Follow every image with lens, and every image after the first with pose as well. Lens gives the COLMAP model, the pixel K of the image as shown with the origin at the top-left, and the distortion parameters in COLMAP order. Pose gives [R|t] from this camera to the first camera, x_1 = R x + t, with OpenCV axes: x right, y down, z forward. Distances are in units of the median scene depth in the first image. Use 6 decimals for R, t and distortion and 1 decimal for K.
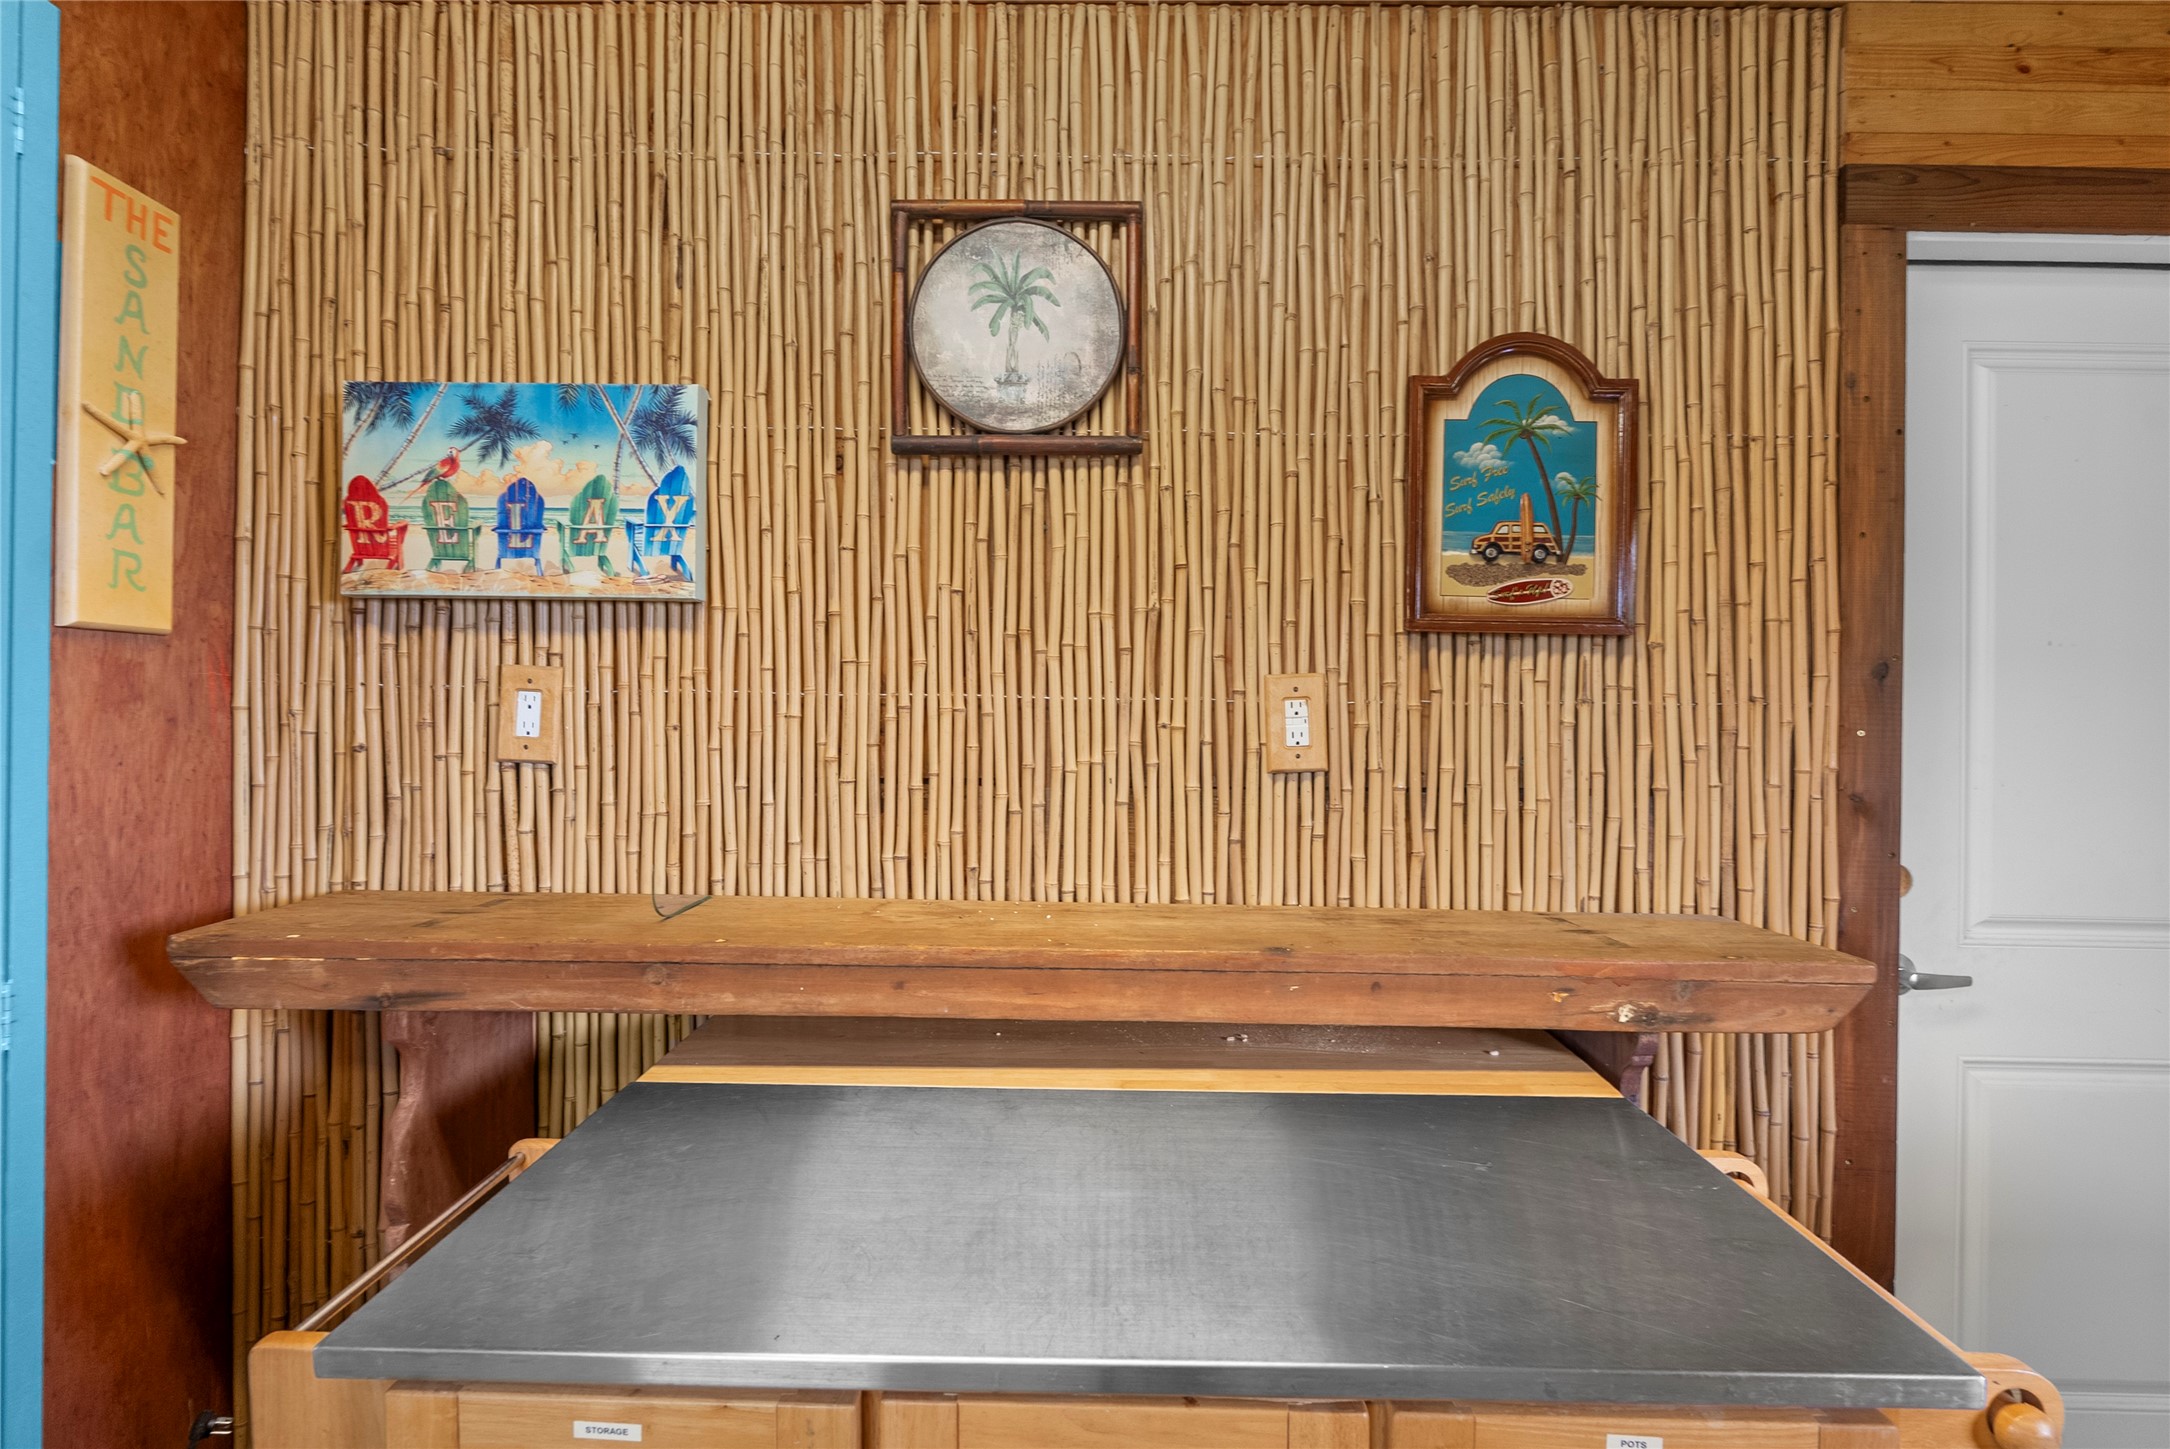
lens RADIAL K [[939.2, 0, 1084.1], [0, 939.2, 719.8], [0, 0, 1]] dist [-0.004175, -0.000862]
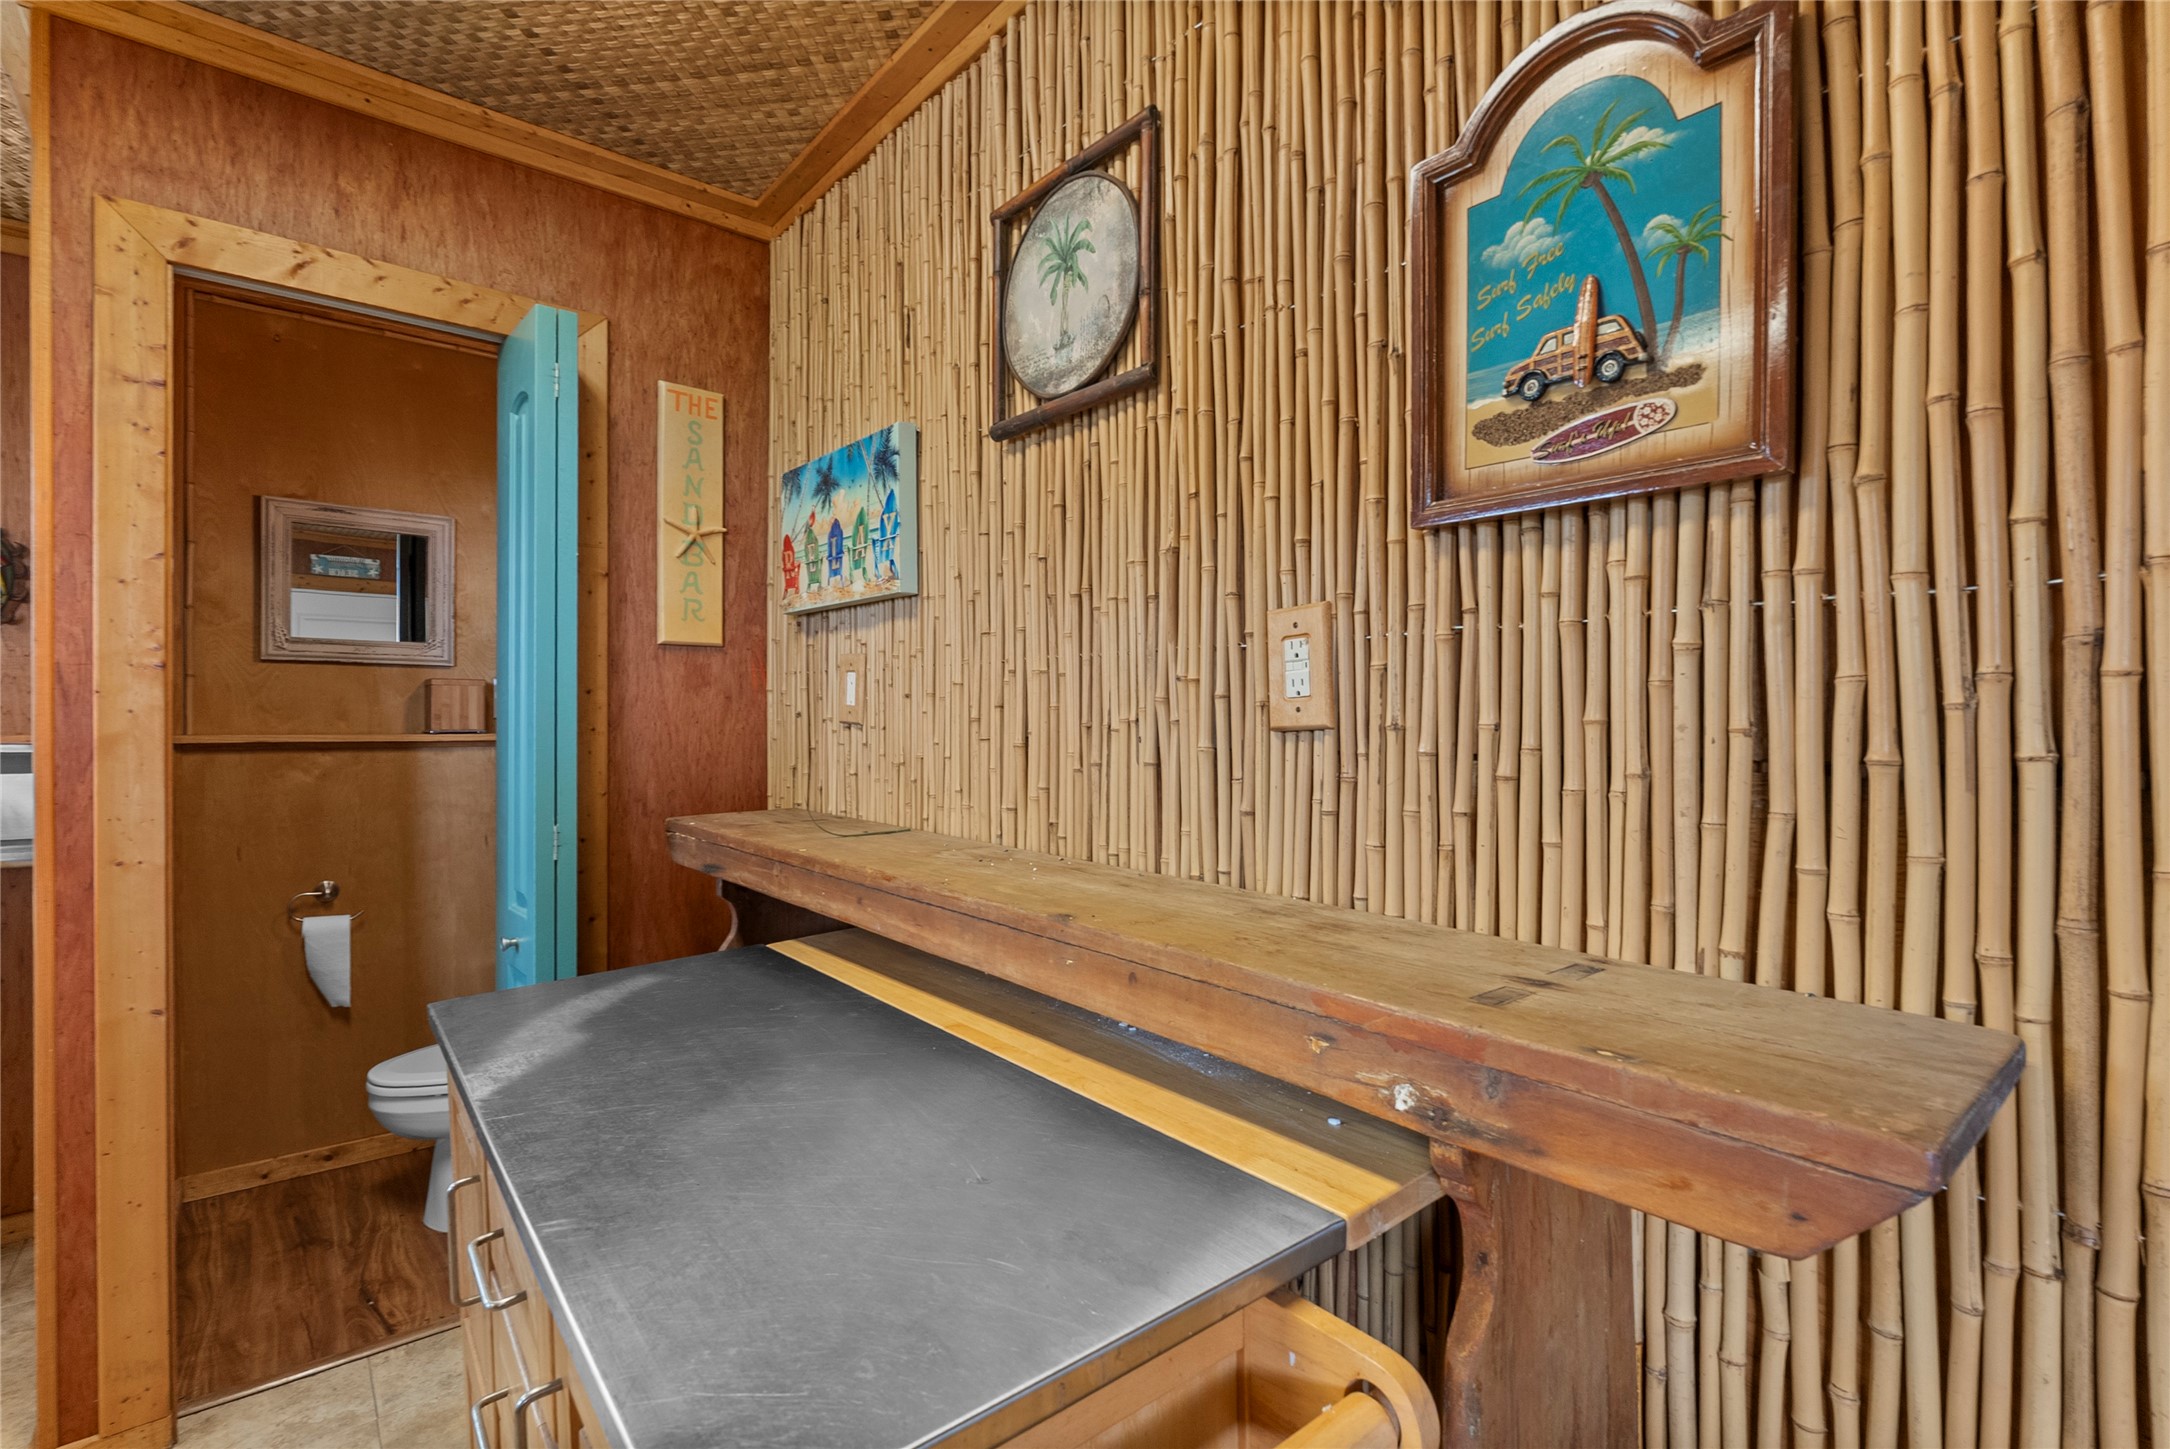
lens RADIAL K [[955.1, 0, 1090.7], [0, 955.1, 727.6], [0, 0, 1]] dist [-0.000737, 0.000381]
pose [[0.667758, -0.001677, -0.744376, 0.712570], [0.001097, 0.999999, -0.001268, 0.055241], [0.744378, 0.000030, 0.667759, 0.335009]]
